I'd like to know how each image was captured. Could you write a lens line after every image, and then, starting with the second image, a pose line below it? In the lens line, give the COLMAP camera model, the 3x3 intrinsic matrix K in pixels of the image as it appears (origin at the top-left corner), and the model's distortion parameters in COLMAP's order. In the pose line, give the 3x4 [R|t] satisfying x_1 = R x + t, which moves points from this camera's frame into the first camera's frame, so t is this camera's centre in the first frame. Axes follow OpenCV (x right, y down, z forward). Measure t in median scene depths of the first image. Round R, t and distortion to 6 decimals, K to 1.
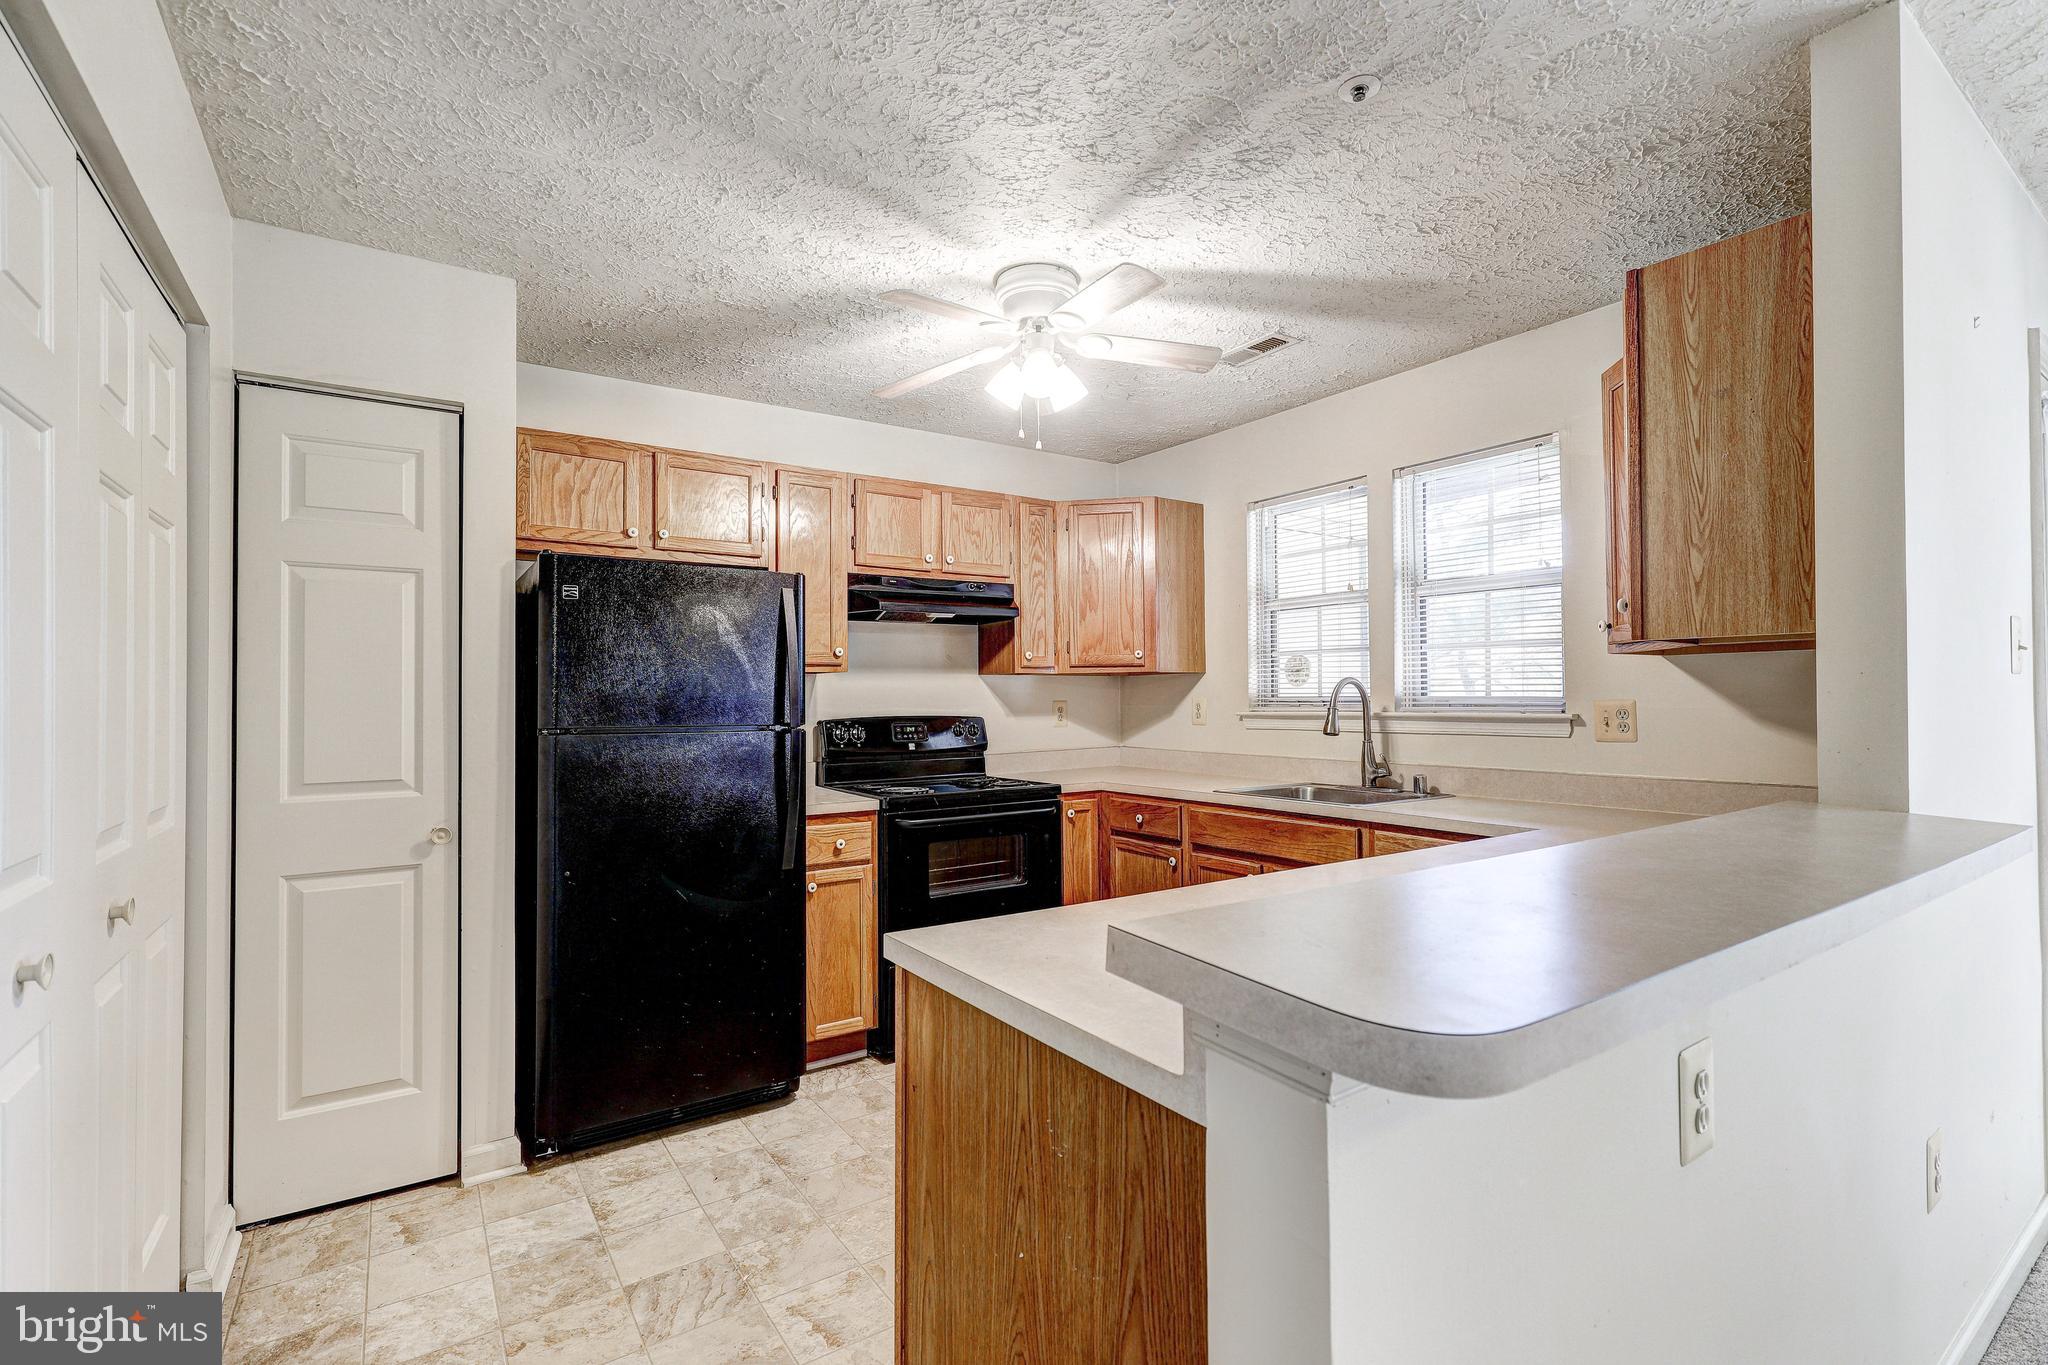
lens RADIAL K [[903.2, 0, 1043.9], [0, 903.2, 685.1], [0, 0, 1]] dist [0.001919, 0.000060]
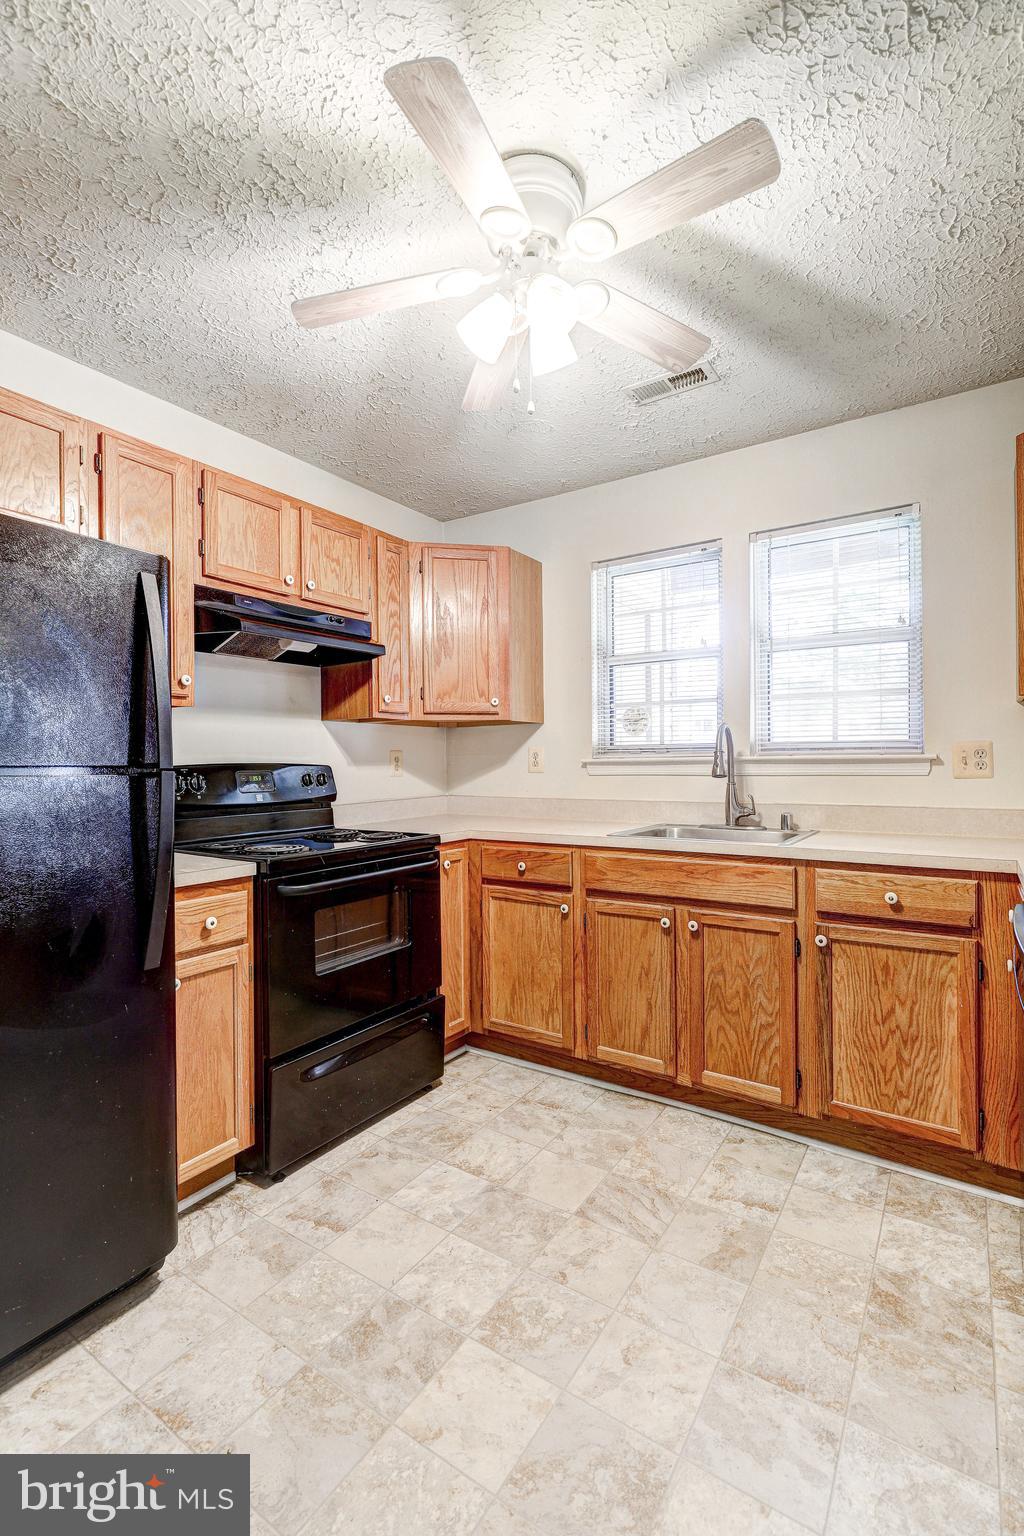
lens RADIAL K [[682.8, 0, 512.0], [0, 682.8, 764.0], [0, 0, 1]] dist [0.001578, 0.000672]
pose [[0.932821, -0.001618, 0.360336, -0.185499], [-0.003739, 0.999893, 0.014169, 0.029507], [-0.360320, -0.014565, 0.932715, 0.347524]]
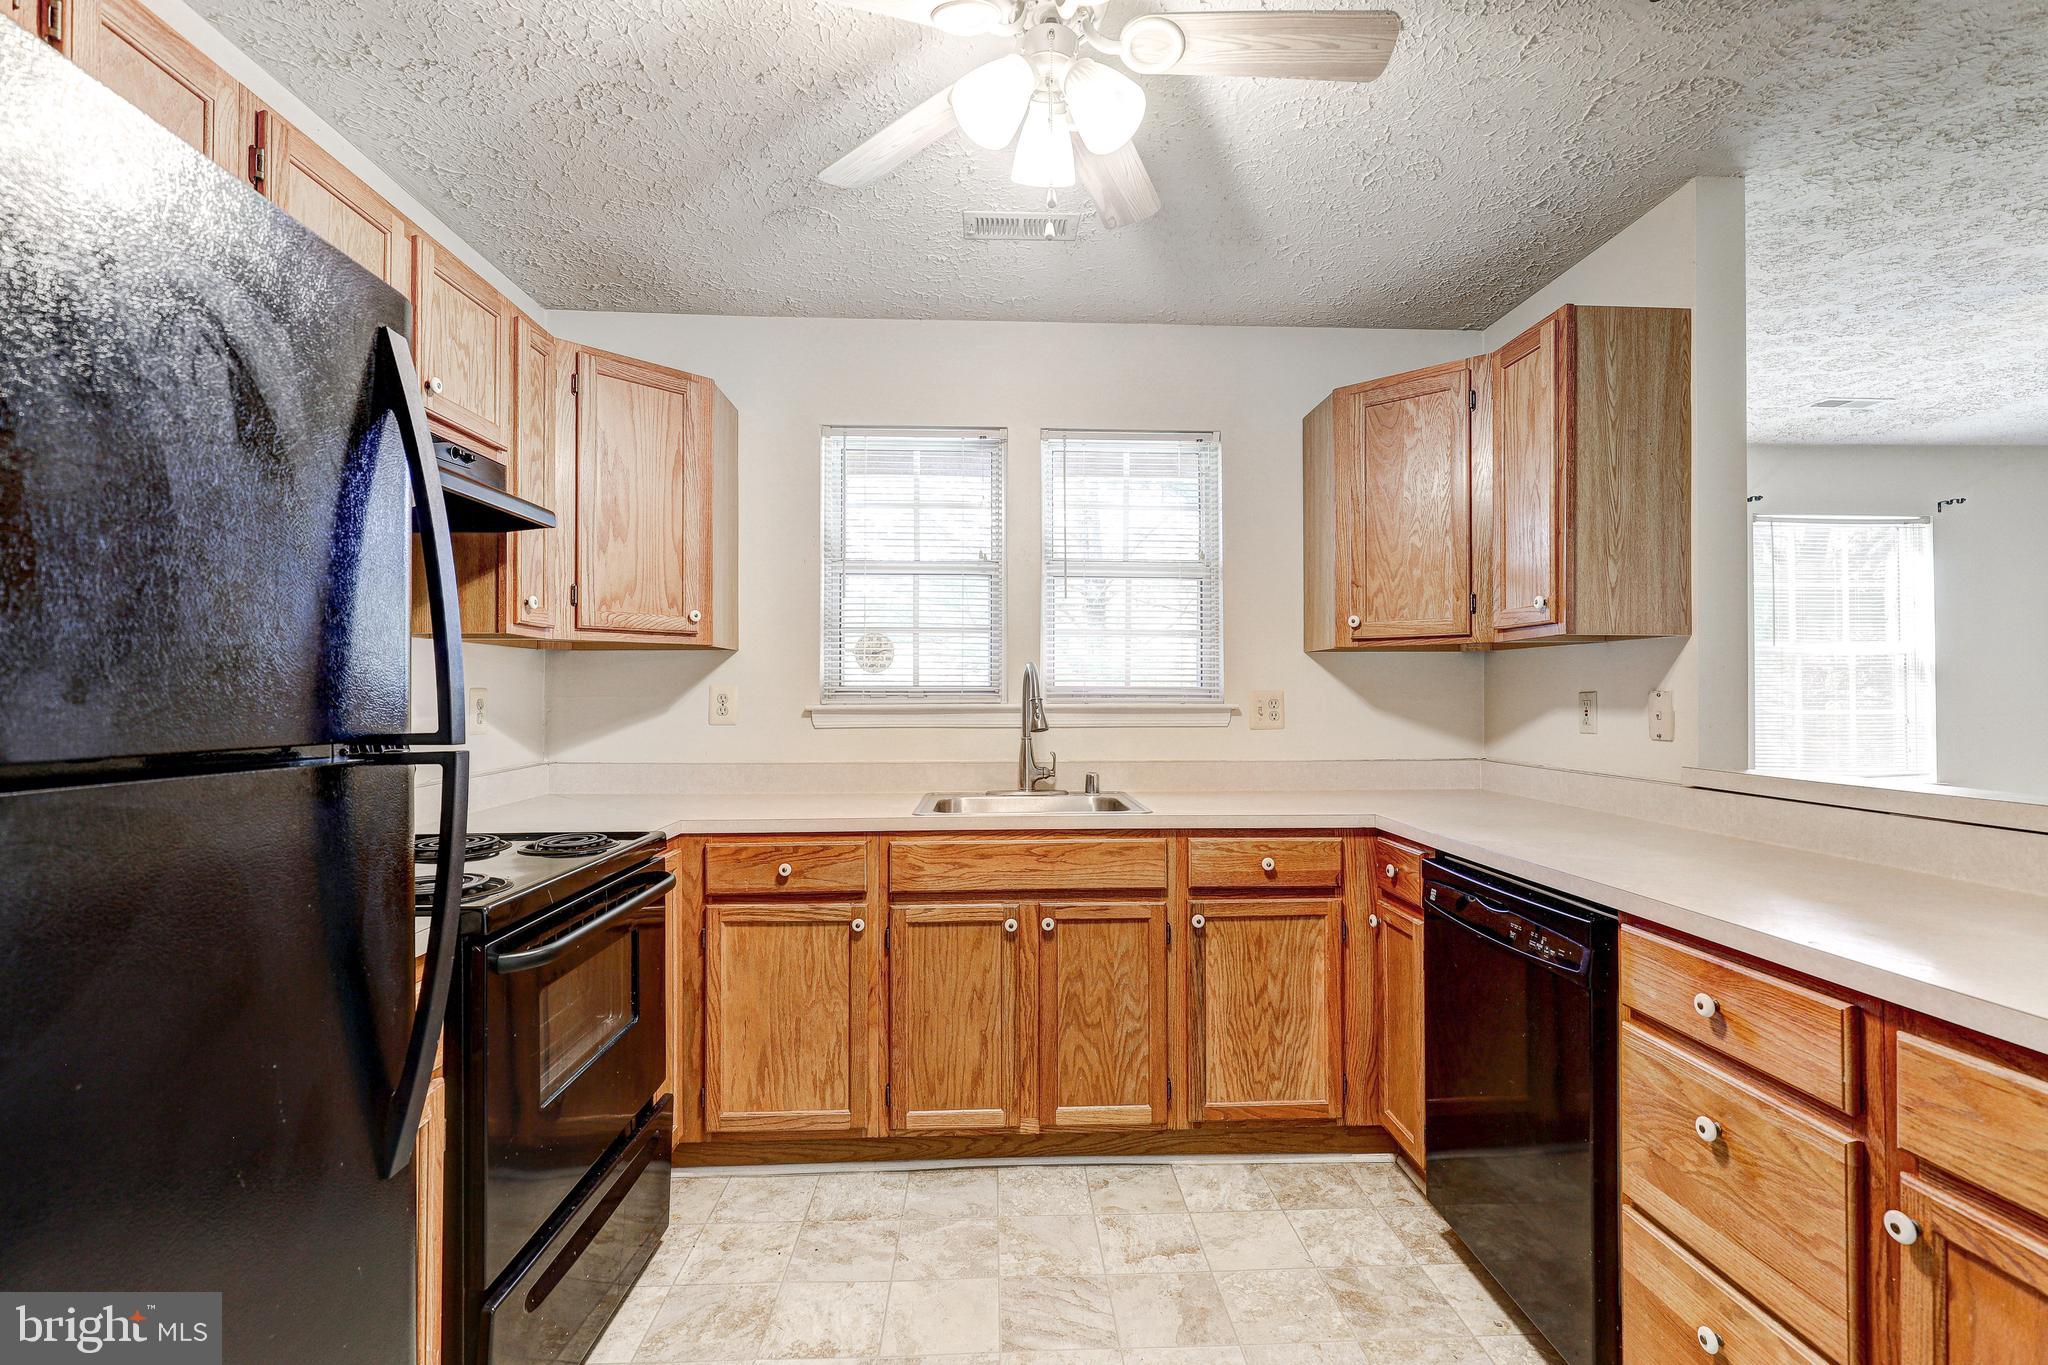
lens RADIAL K [[927.8, 0, 1026.3], [0, 927.8, 685.7], [0, 0, 1]] dist [0.006175, 0.000139]
pose [[0.546390, 0.014631, 0.837403, -0.392229], [-0.016871, 0.999837, -0.006460, 0.018967], [-0.837361, -0.010598, 0.546548, 0.539602]]
